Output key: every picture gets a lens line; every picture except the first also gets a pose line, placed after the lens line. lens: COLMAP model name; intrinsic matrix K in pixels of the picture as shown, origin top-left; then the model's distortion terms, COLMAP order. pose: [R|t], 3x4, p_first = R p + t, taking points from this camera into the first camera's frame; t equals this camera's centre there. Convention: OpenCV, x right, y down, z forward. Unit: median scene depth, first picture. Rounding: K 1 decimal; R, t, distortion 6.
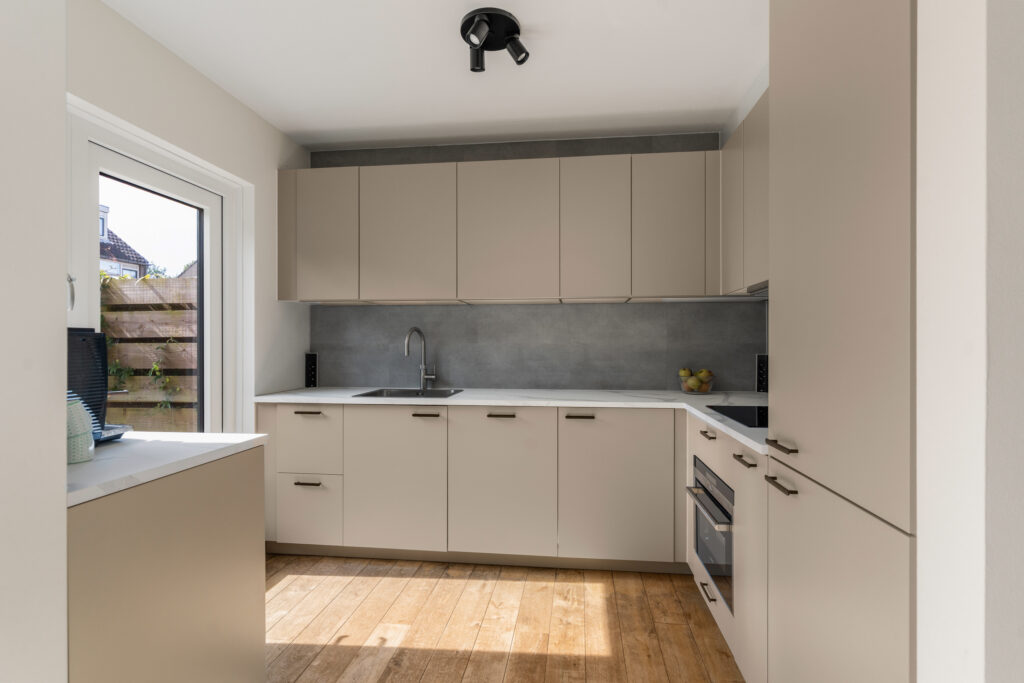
lens RADIAL K [[489.1, 0, 511.8], [0, 489.1, 345.9], [0, 0, 1]] dist [0.002495, 0.002146]
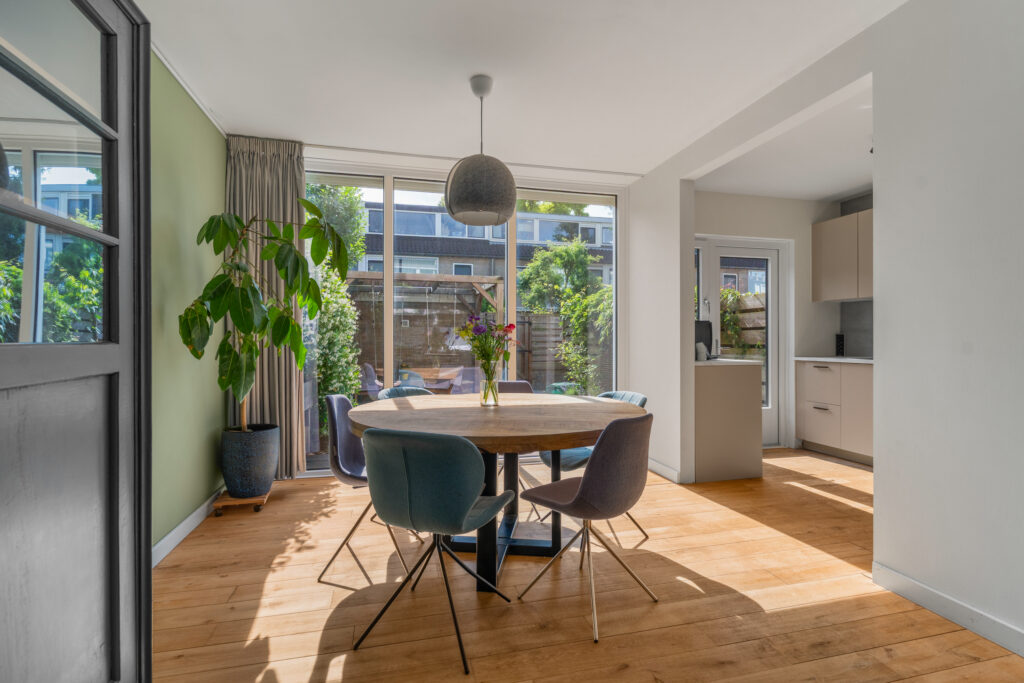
lens RADIAL K [[489.1, 0, 512.0], [0, 489.1, 343.4], [0, 0, 1]] dist [0.002495, 0.002146]
pose [[0.358651, 0.003289, -0.933466, 0.659772], [-0.001343, 0.999995, 0.003008, 0.042587], [0.933471, 0.000175, 0.358654, -0.517593]]
